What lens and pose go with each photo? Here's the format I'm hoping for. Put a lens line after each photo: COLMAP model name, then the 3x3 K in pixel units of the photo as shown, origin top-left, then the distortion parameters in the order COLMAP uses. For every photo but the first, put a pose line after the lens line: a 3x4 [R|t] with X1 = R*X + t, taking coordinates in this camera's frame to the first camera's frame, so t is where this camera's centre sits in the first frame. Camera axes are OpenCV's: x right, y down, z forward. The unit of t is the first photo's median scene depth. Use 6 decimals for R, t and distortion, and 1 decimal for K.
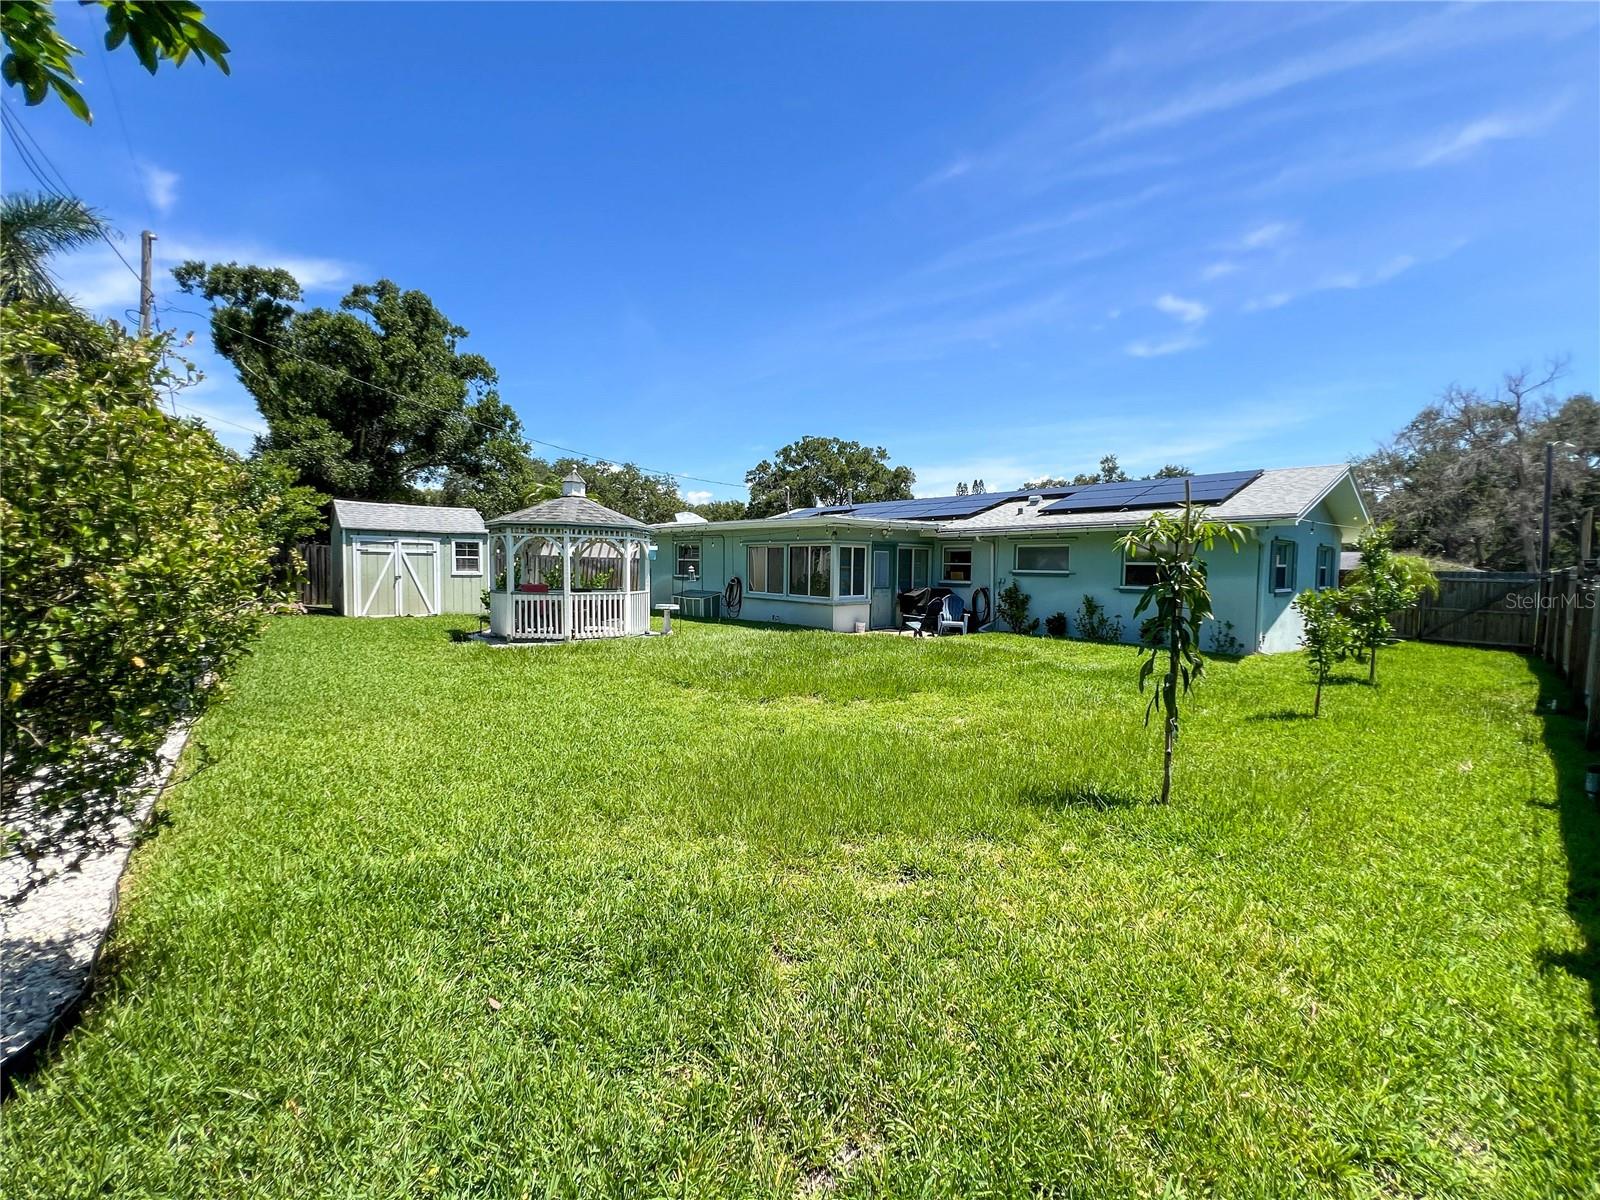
lens RADIAL K [[721.2, 0, 807.2], [0, 721.2, 603.7], [0, 0, 1]] dist [0.011585, -0.001506]
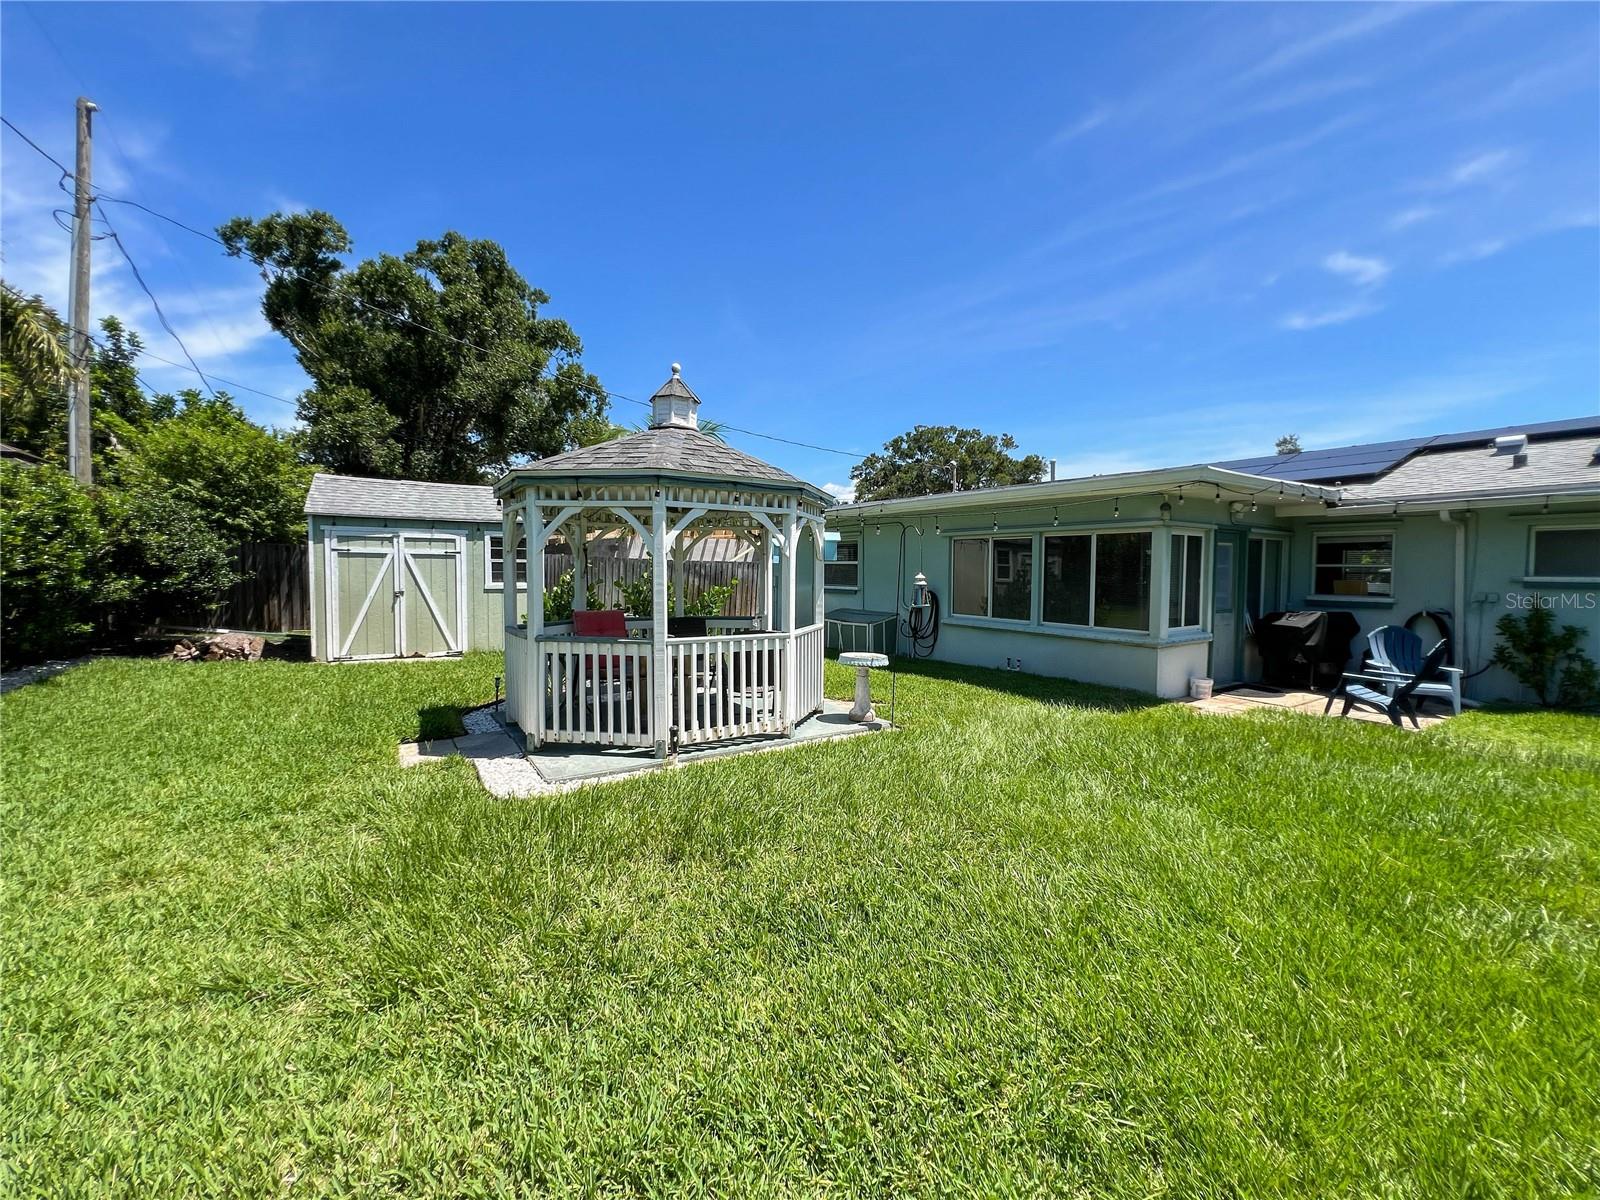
lens RADIAL K [[641.8, 0, 789.5], [0, 641.8, 593.6], [0, 0, 1]] dist [-0.003338, 0.001256]
pose [[0.992406, -0.001935, -0.122993, -0.122841], [-0.000050, 0.999870, -0.016139, -0.020682], [0.123009, 0.016023, 0.992276, 0.370051]]
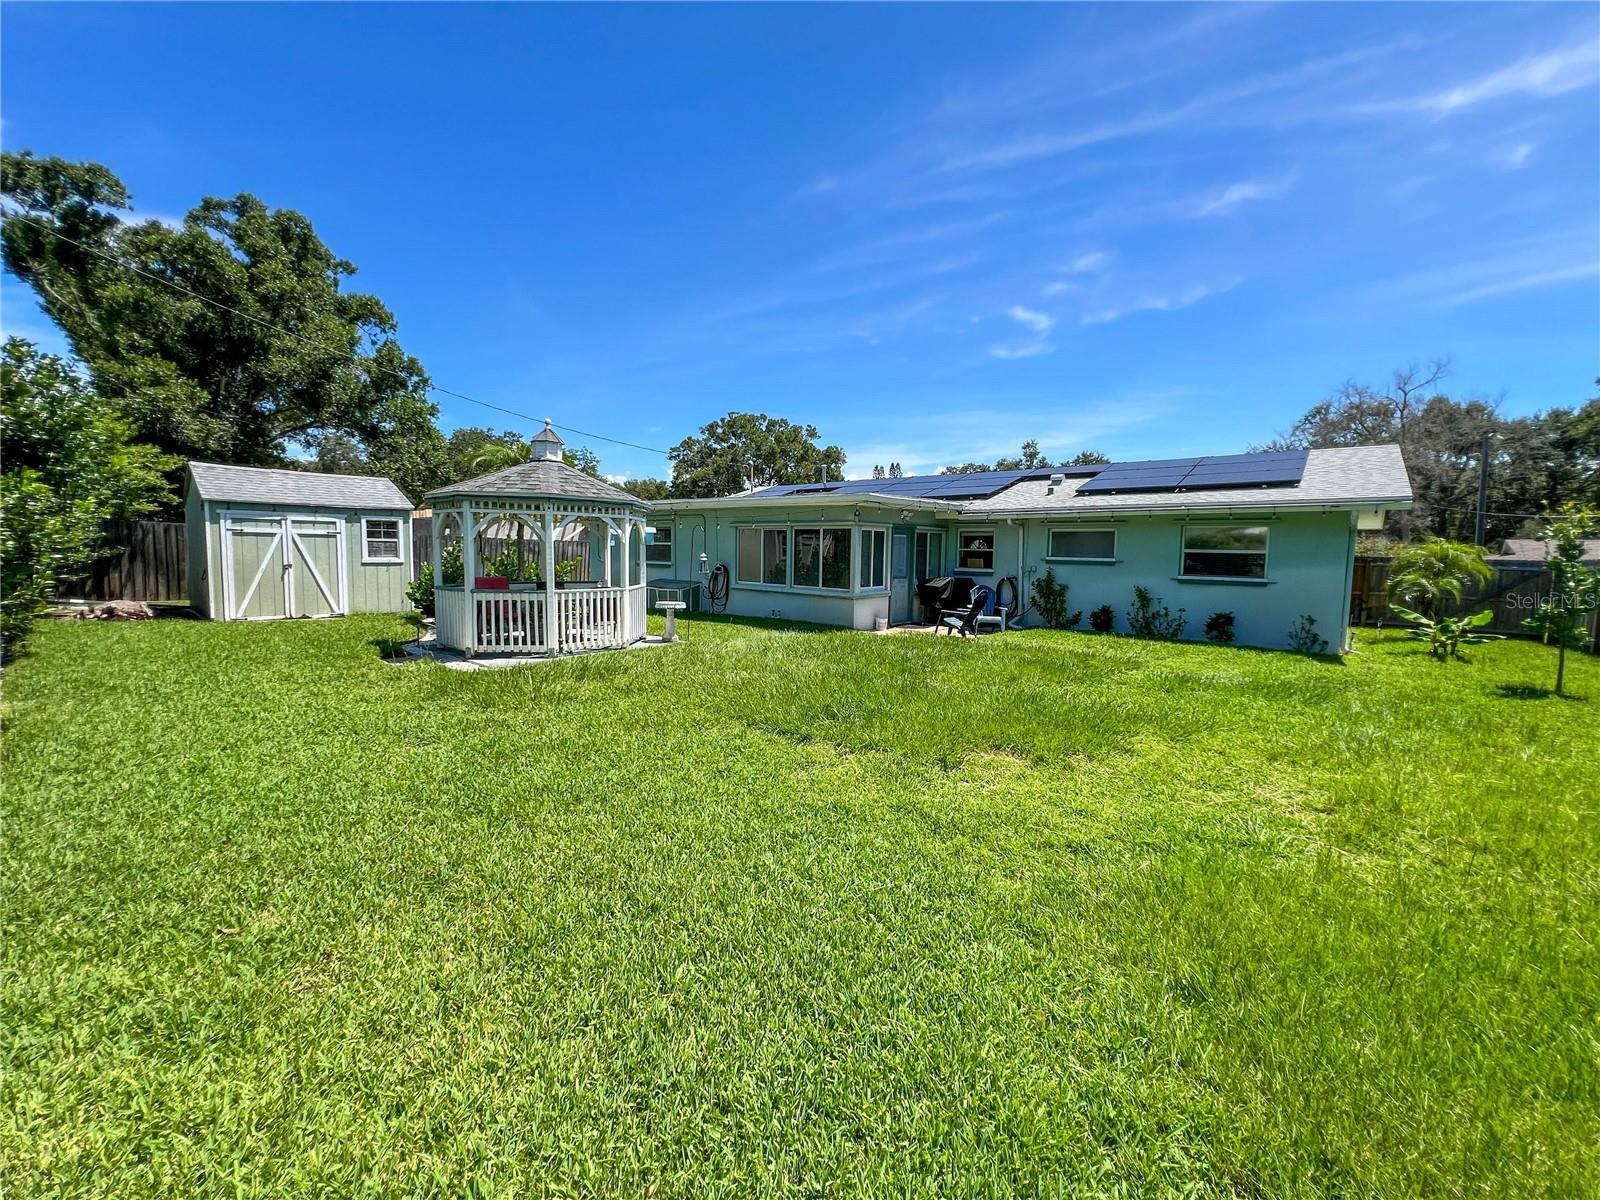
lens RADIAL K [[683.7, 0, 801.0], [0, 683.7, 605.8], [0, 0, 1]] dist [-0.001746, 0.001885]
pose [[0.987637, -0.010178, 0.156425, -0.109954], [0.004730, 0.999370, 0.035161, -0.013163], [-0.156684, -0.033987, 0.987064, 0.155839]]
